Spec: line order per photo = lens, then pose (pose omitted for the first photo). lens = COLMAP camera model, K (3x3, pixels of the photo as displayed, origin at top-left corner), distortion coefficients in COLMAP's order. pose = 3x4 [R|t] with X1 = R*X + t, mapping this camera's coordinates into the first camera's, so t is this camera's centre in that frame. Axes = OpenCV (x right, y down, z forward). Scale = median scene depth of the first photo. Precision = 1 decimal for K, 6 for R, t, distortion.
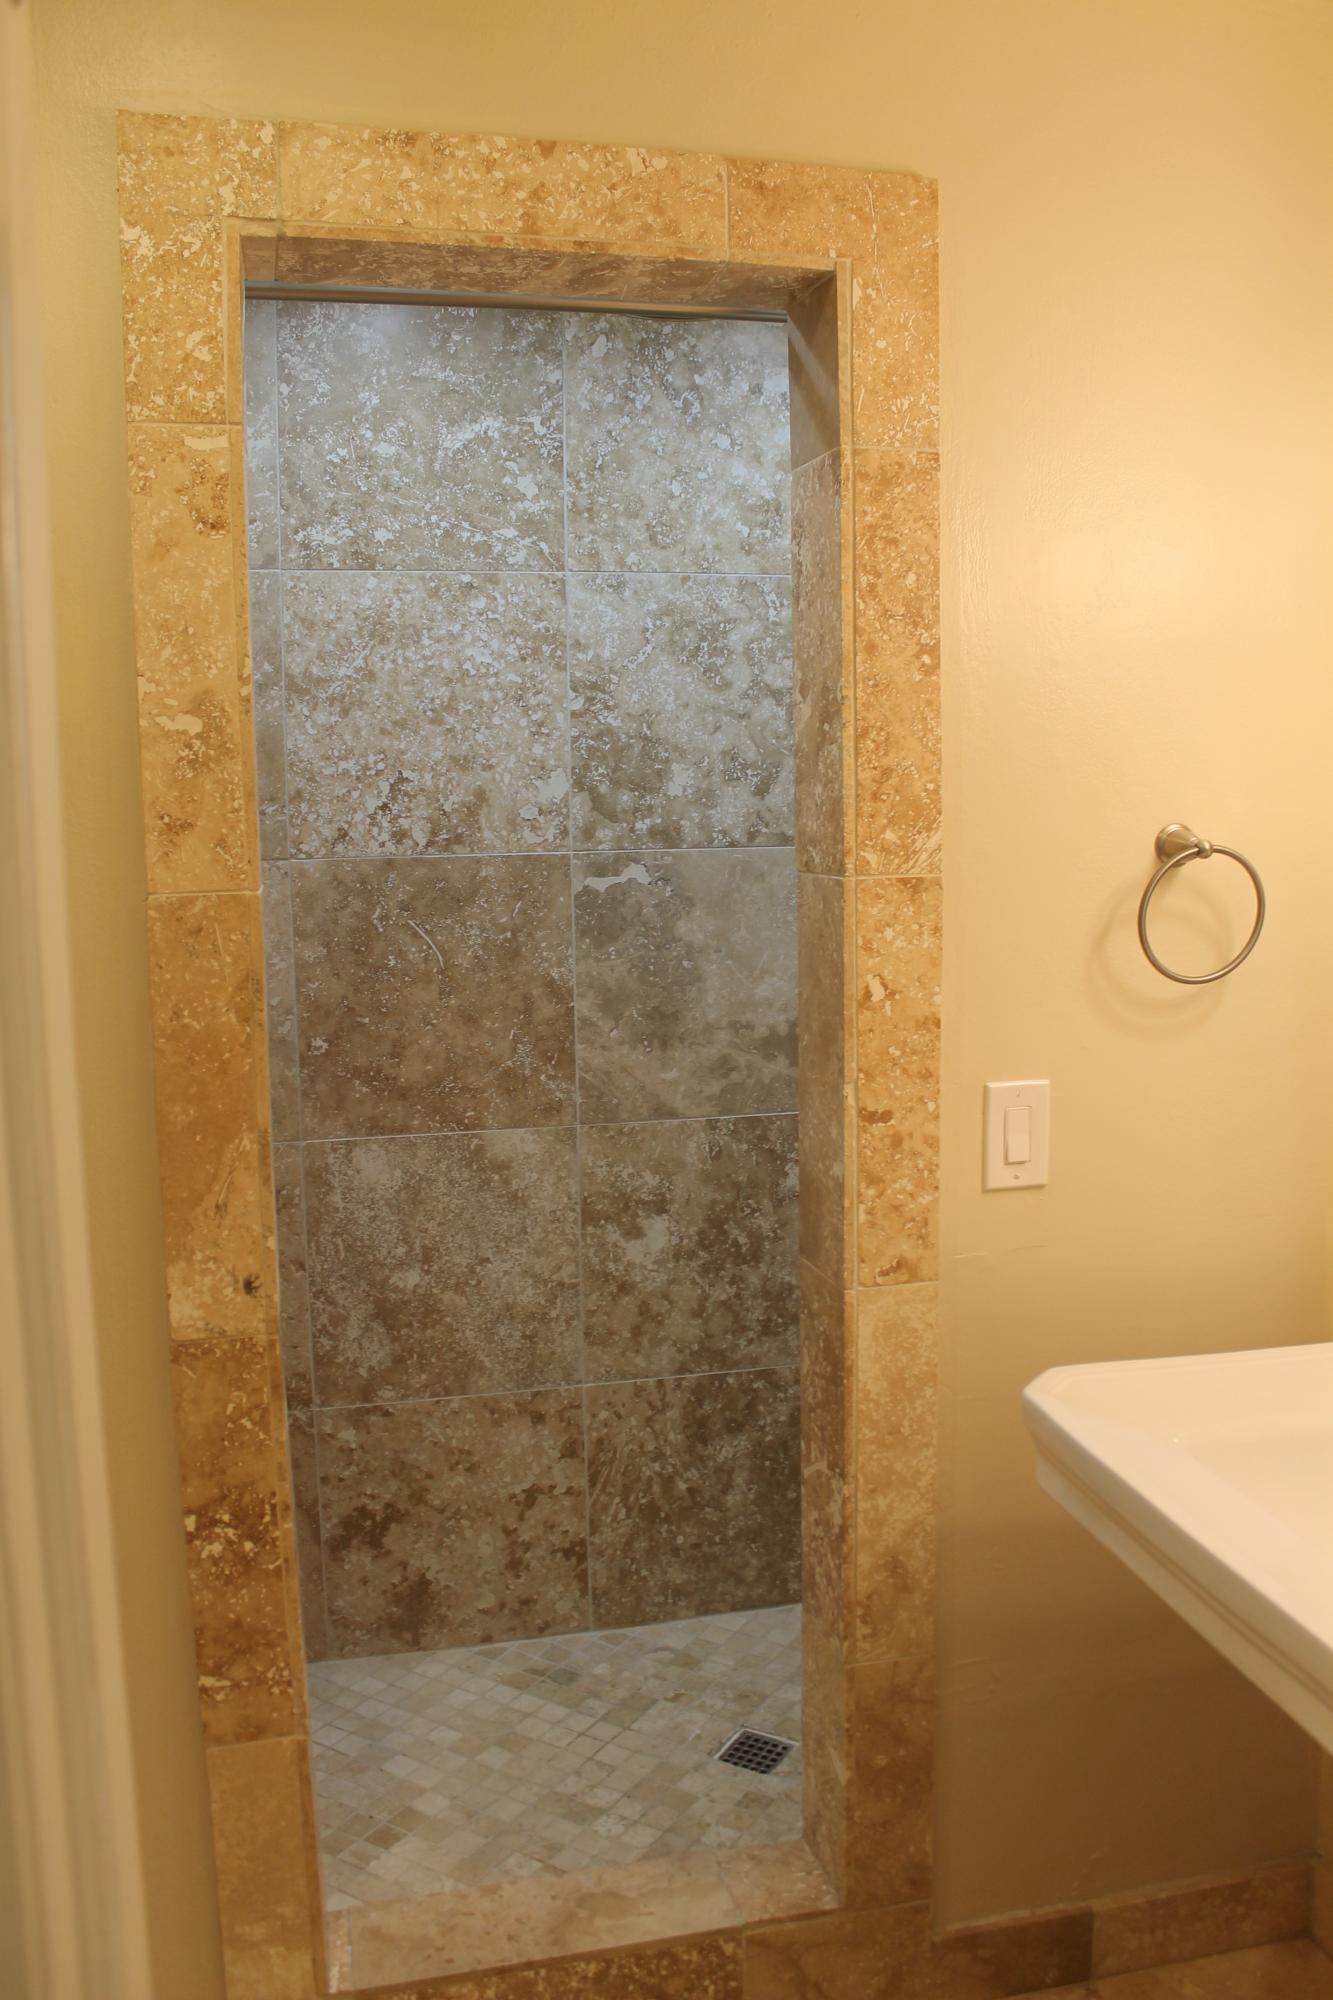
lens RADIAL K [[1685.1, 0, 679.6], [0, 1685.1, 992.1], [0, 0, 1]] dist [-0.162858, 0.146250]
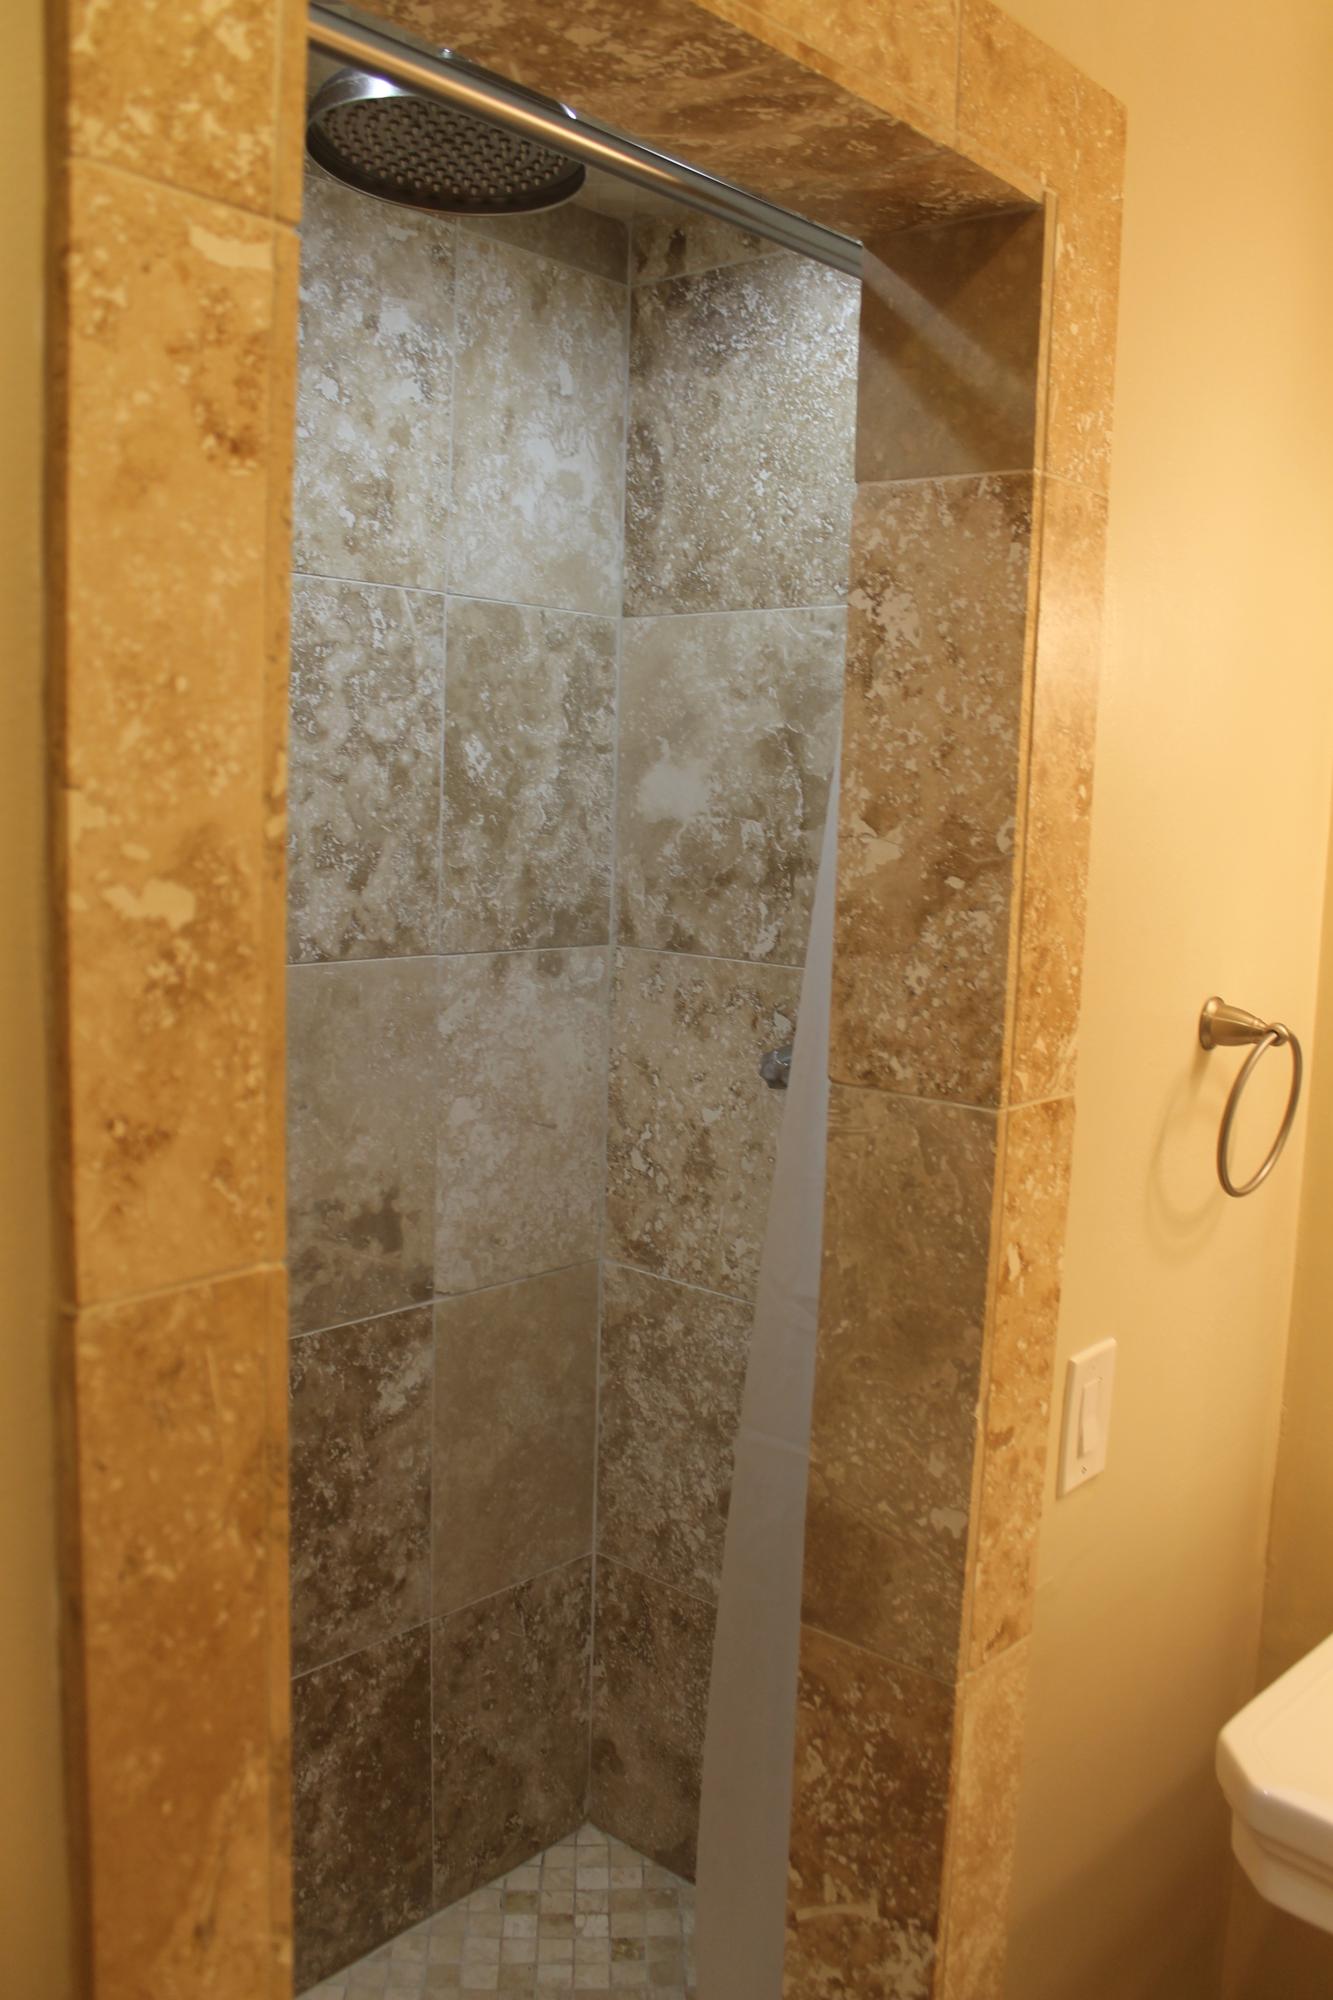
lens RADIAL K [[1685.1, 0, 679.6], [0, 1685.1, 992.1], [0, 0, 1]] dist [-0.162858, 0.146250]
pose [[0.819765, -0.026173, 0.572102, -0.378071], [0.019113, 0.999649, 0.018346, -0.125732], [-0.572381, -0.004105, 0.819977, 0.500353]]
